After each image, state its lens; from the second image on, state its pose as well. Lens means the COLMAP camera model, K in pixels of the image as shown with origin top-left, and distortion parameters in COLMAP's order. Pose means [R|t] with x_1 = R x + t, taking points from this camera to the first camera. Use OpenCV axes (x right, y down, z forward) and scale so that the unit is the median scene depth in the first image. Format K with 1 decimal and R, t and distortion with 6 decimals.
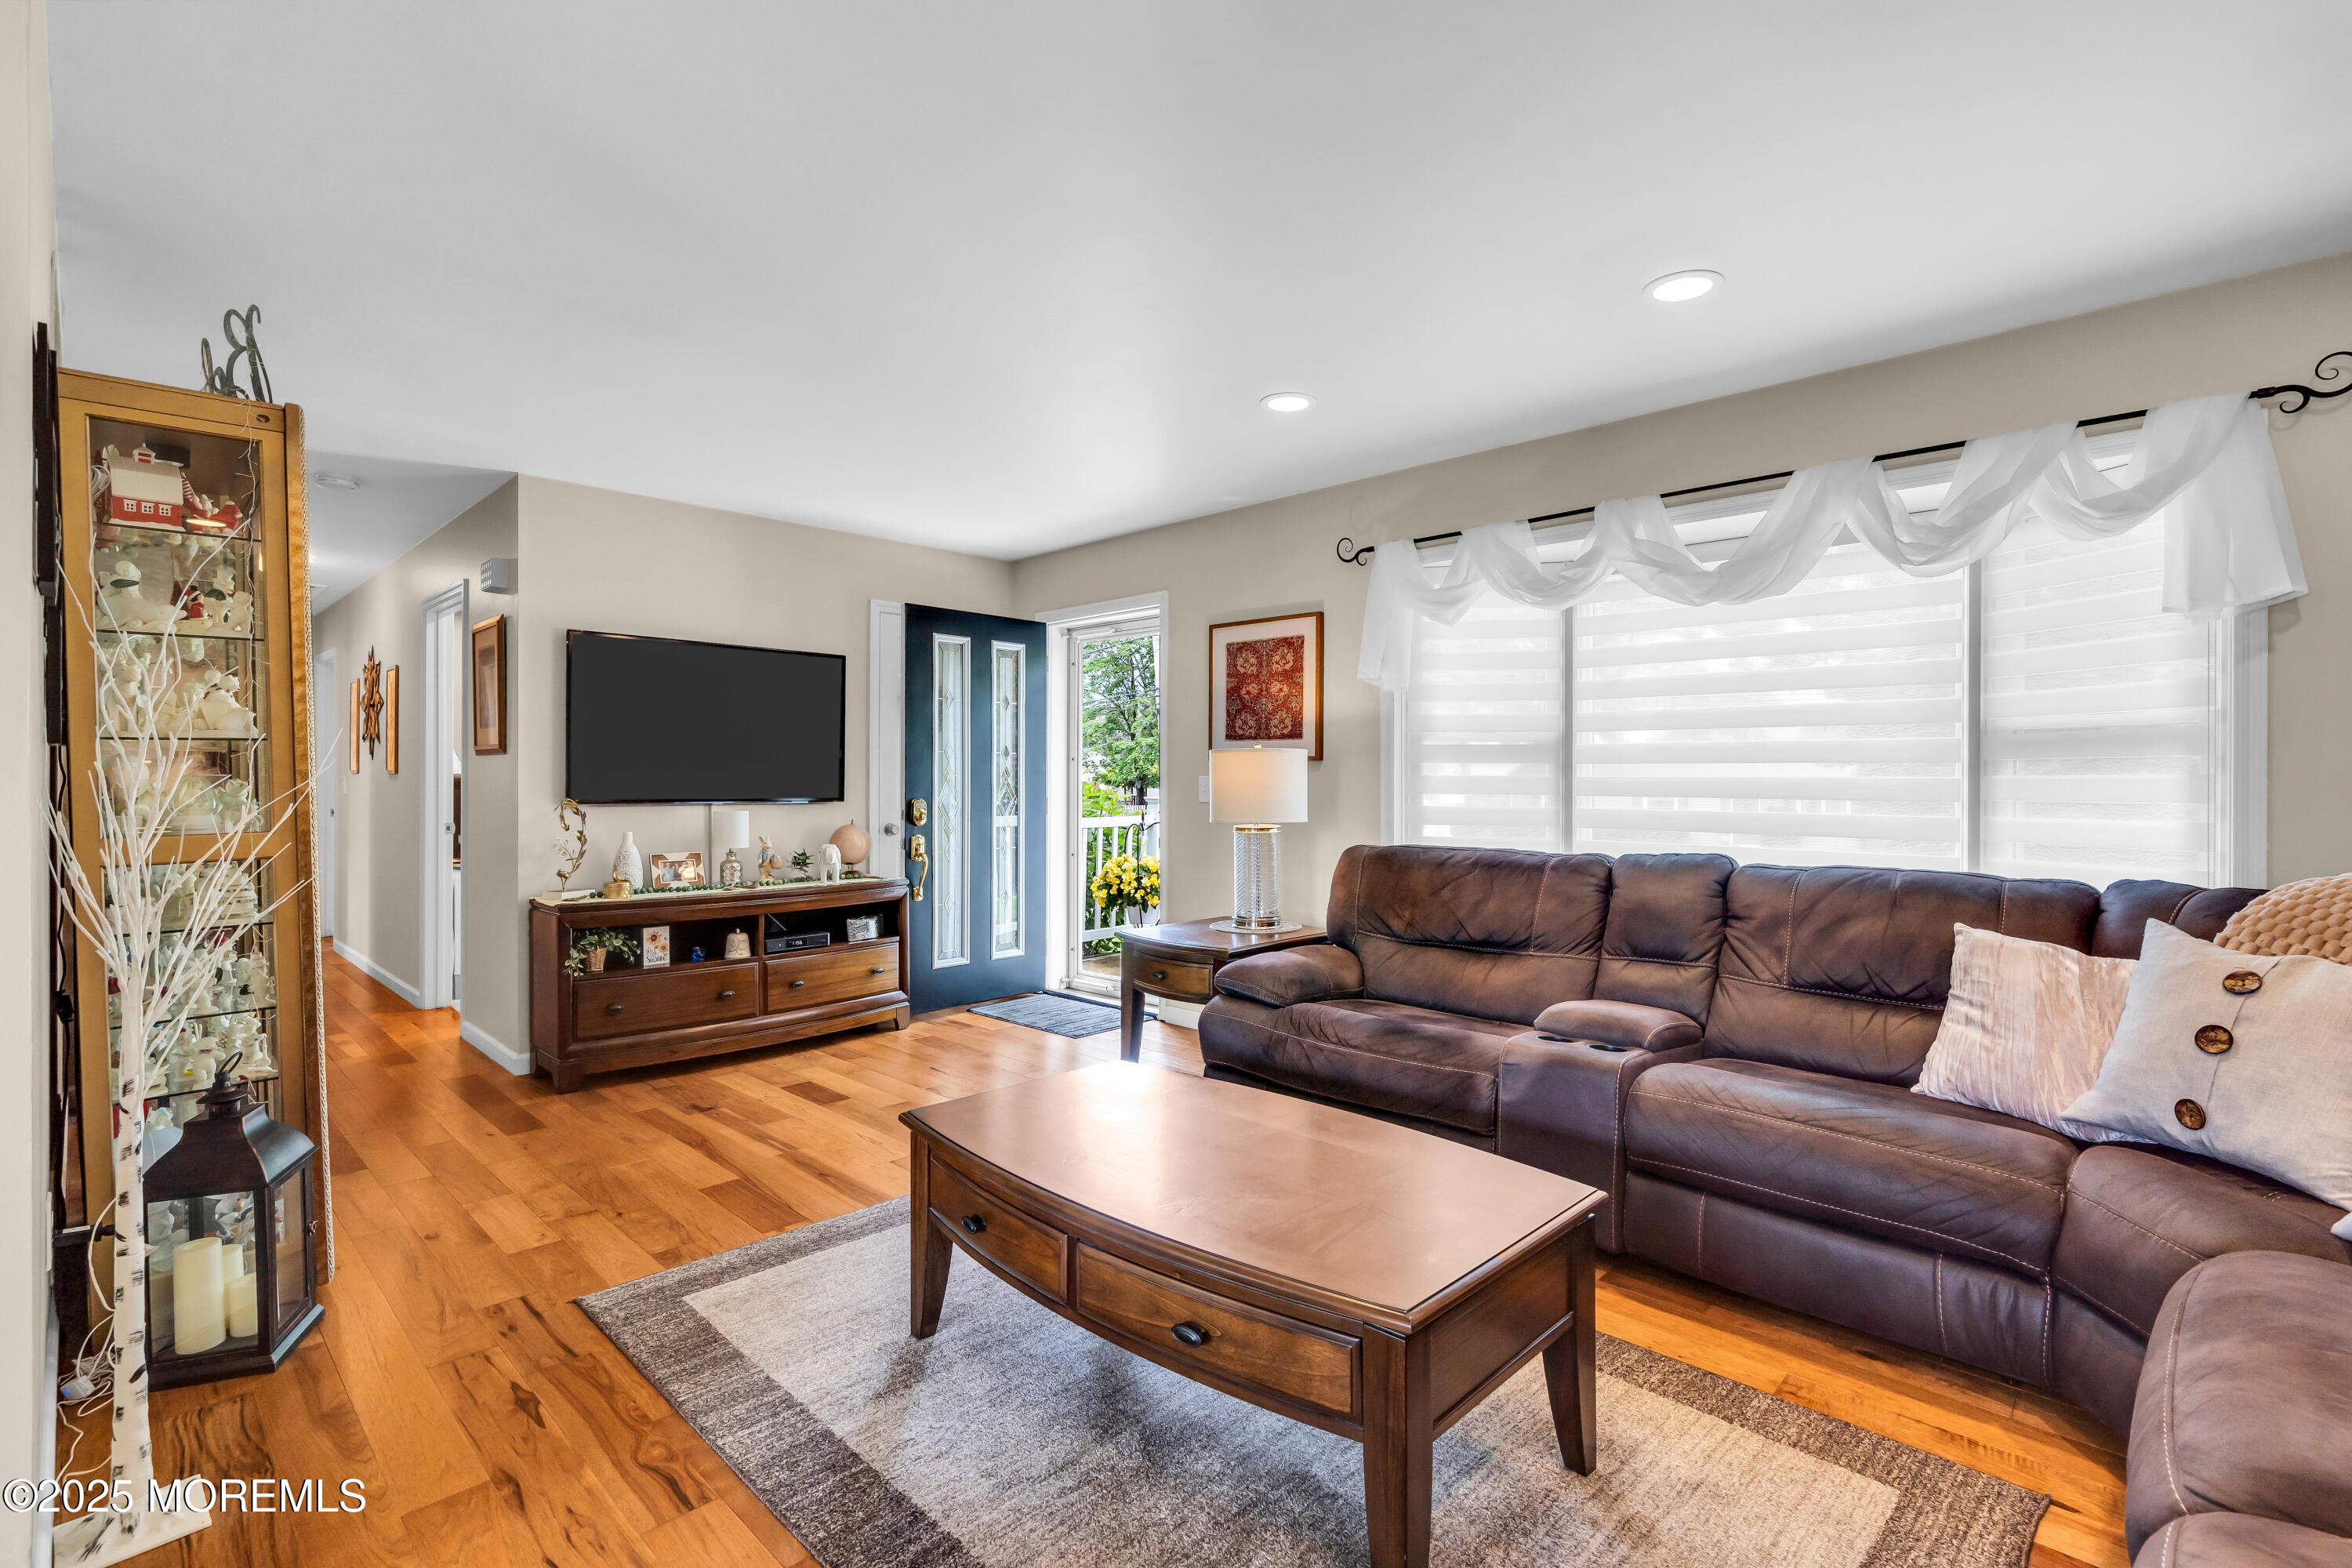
lens RADIAL K [[1077.4, 0, 1173.5], [0, 1077.4, 789.9], [0, 0, 1]] dist [-0.002174, 0.001015]
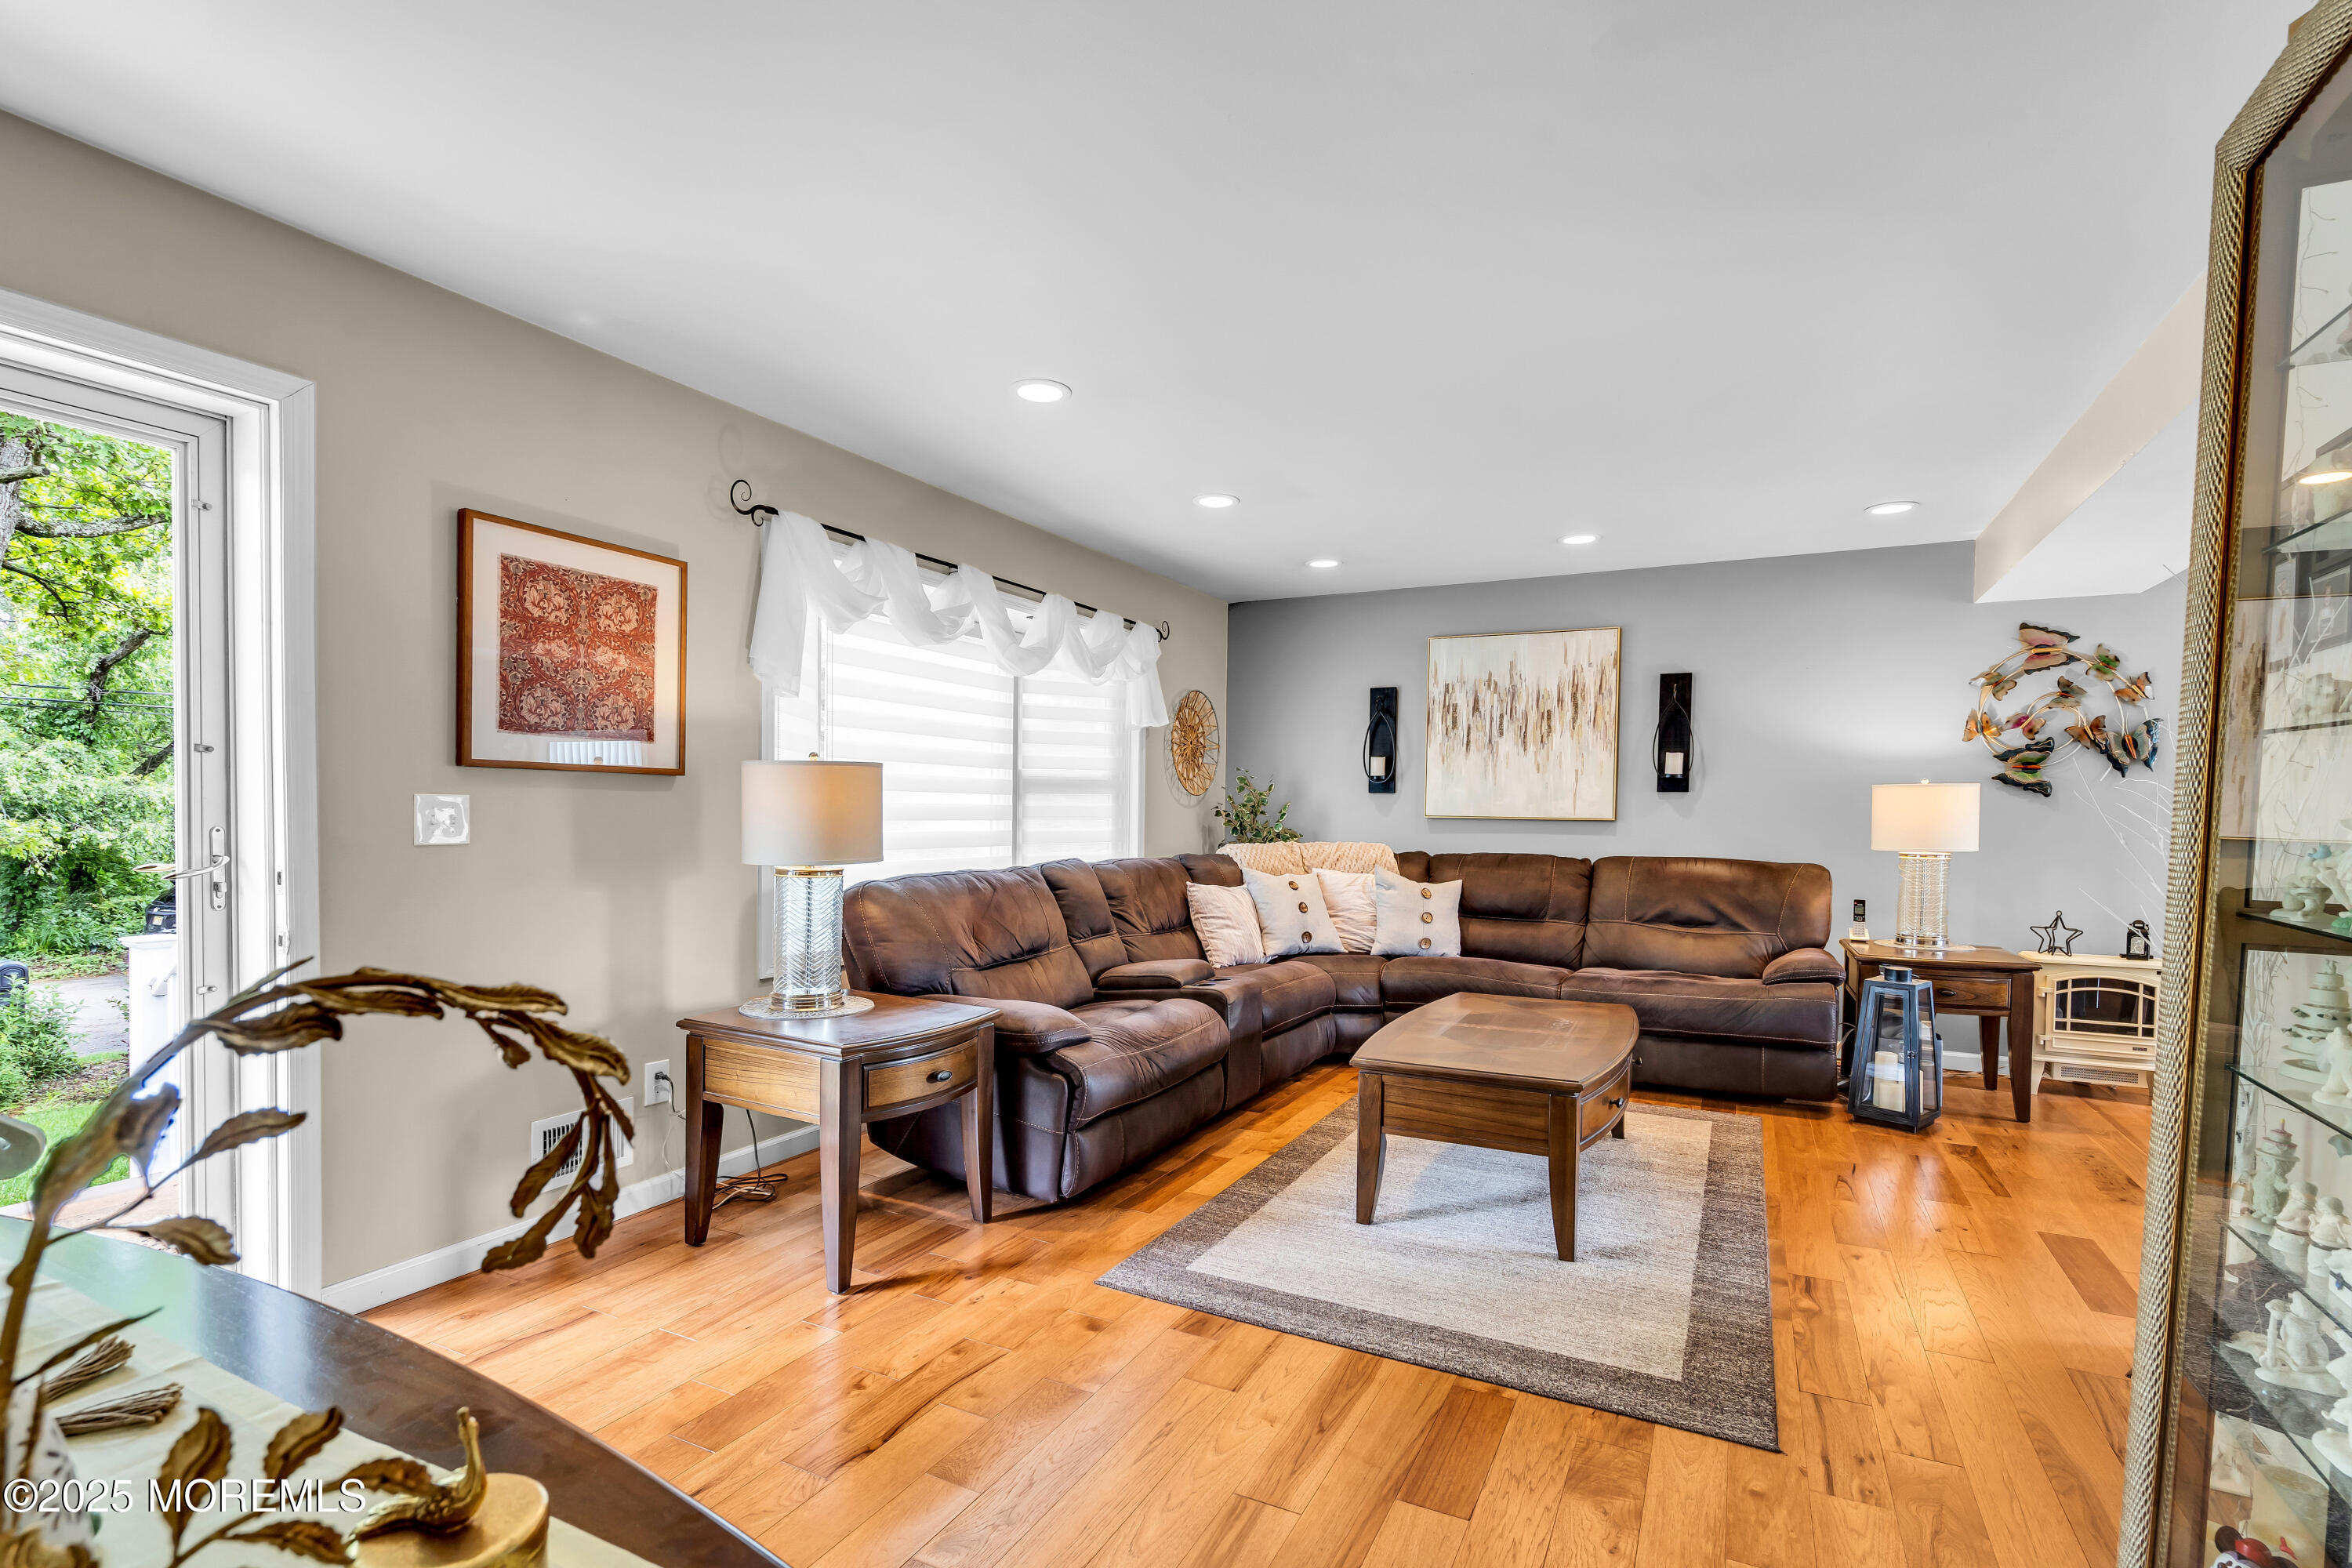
lens RADIAL K [[1065.8, 0, 1199.3], [0, 1065.8, 857.8], [0, 0, 1]] dist [-0.000879, 0.000334]
pose [[-0.294597, -0.047006, 0.954465, -0.661735], [0.003516, 0.998729, 0.050271, -0.008115], [-0.955615, 0.018165, -0.294057, 0.932857]]
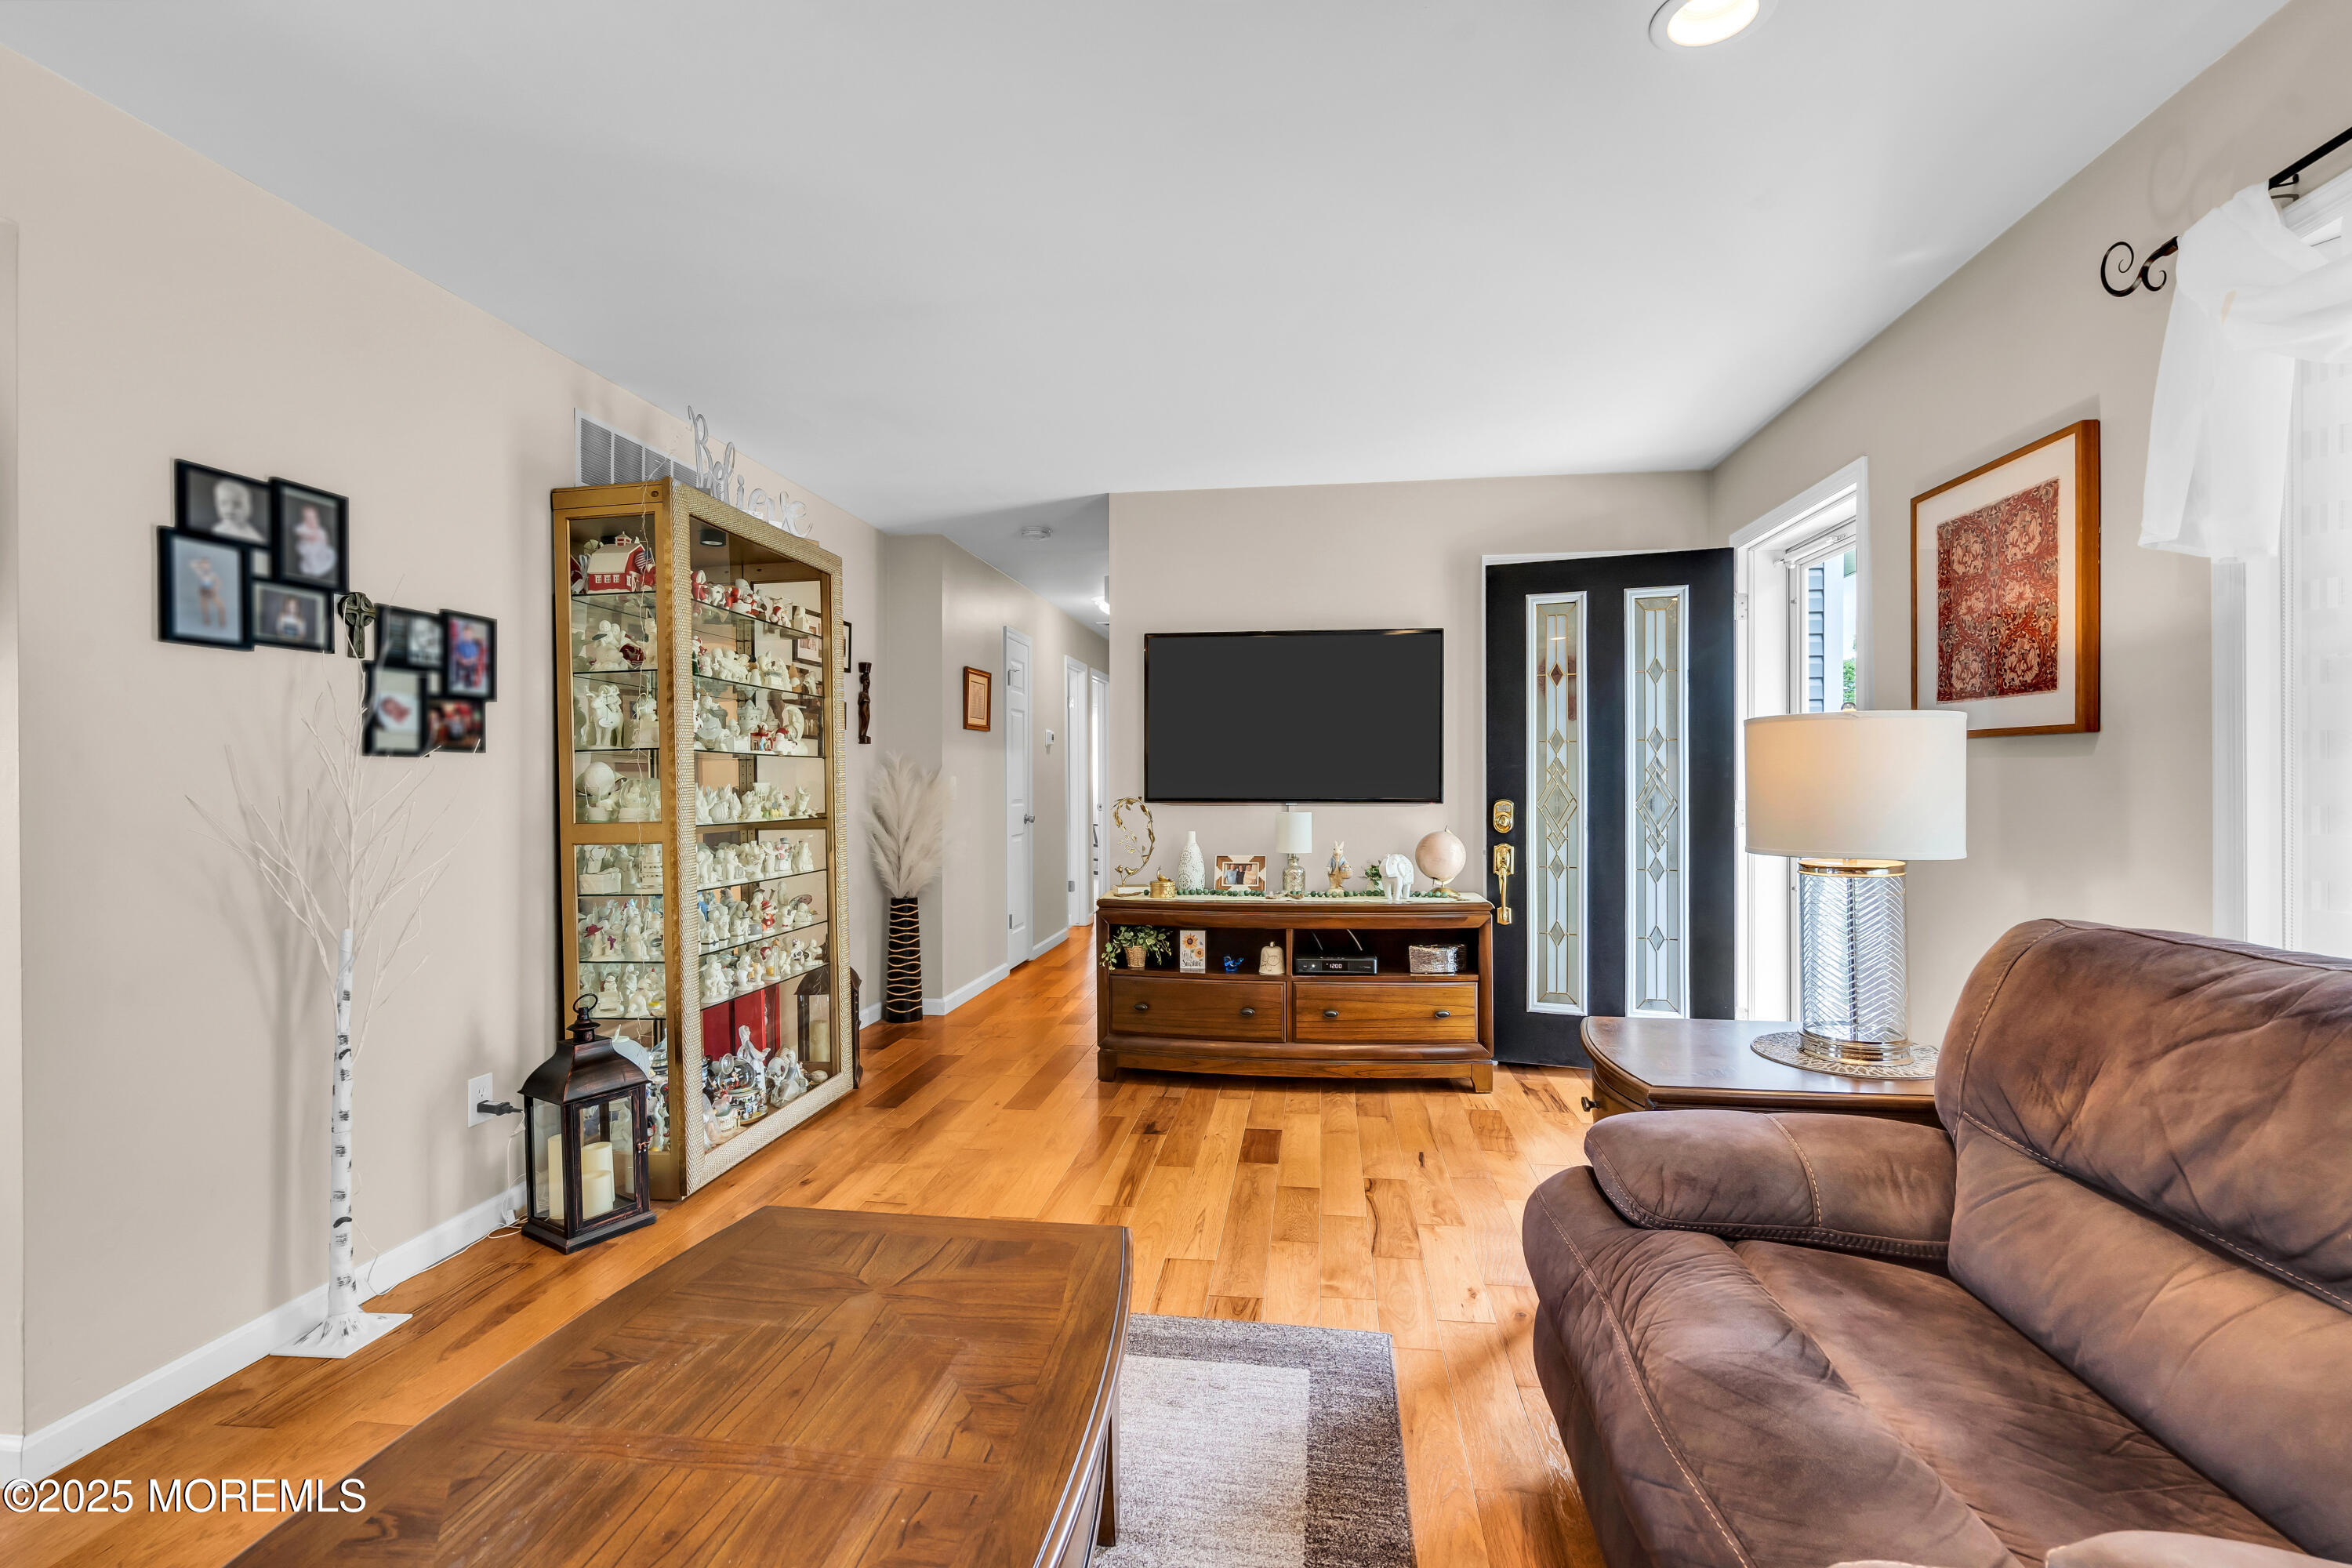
lens RADIAL K [[1077.4, 0, 1173.5], [0, 1077.4, 789.9], [0, 0, 1]] dist [-0.002174, 0.001015]
pose [[0.592991, 0.004159, -0.805199, 0.294891], [-0.002724, 0.999991, 0.003159, -0.002631], [0.805205, 0.000320, 0.592997, 0.413511]]
